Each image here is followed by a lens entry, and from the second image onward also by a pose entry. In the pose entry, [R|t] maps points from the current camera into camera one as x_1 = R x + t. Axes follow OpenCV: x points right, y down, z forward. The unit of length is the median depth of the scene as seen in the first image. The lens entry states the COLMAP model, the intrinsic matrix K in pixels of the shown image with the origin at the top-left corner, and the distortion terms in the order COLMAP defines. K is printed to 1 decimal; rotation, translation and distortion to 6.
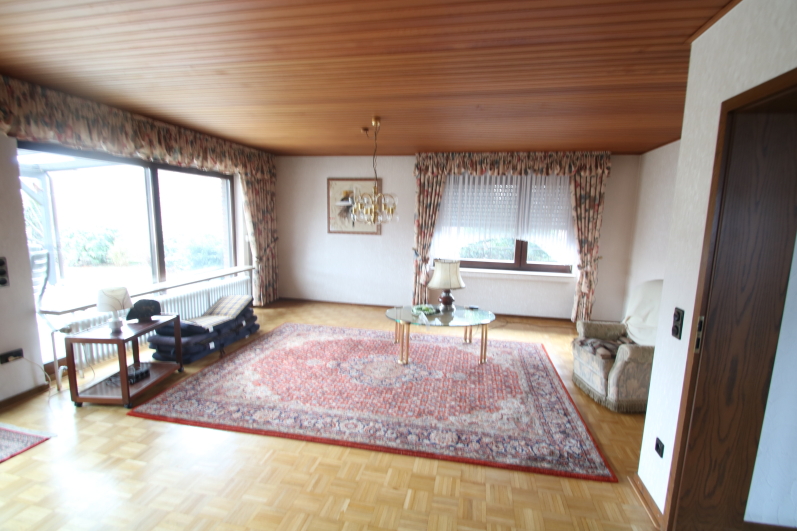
lens RADIAL K [[370.4, 0, 404.4], [0, 370.4, 268.8], [0, 0, 1]] dist [0.015758, -0.018921]
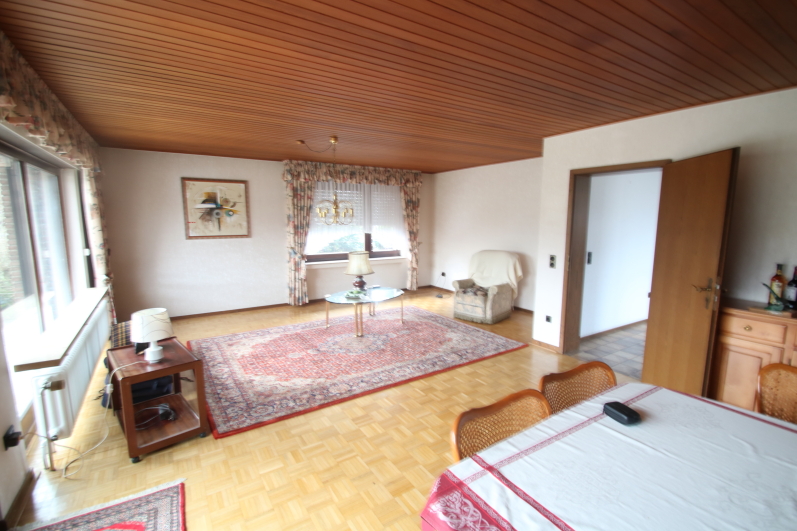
lens RADIAL K [[370.4, 0, 404.4], [0, 370.4, 268.8], [0, 0, 1]] dist [0.015758, -0.018921]
pose [[0.715464, -0.121230, 0.688051, -0.618263], [0.116765, 0.991727, 0.053318, -0.015469], [-0.688823, 0.042193, 0.723701, -0.010993]]
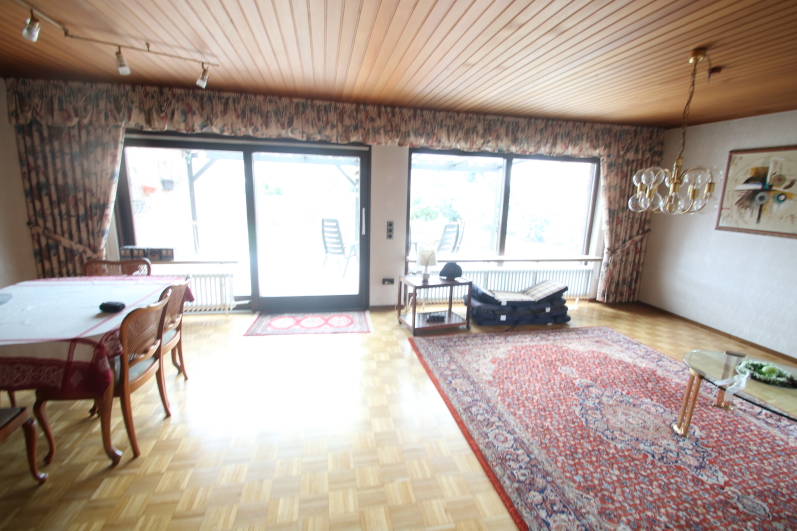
lens RADIAL K [[370.4, 0, 404.4], [0, 370.4, 268.8], [0, 0, 1]] dist [0.015758, -0.018921]
pose [[0.394075, 0.179731, -0.901333, 0.289972], [-0.154752, 0.979667, 0.127691, -0.027411], [0.905956, 0.089163, 0.413876, 0.234243]]
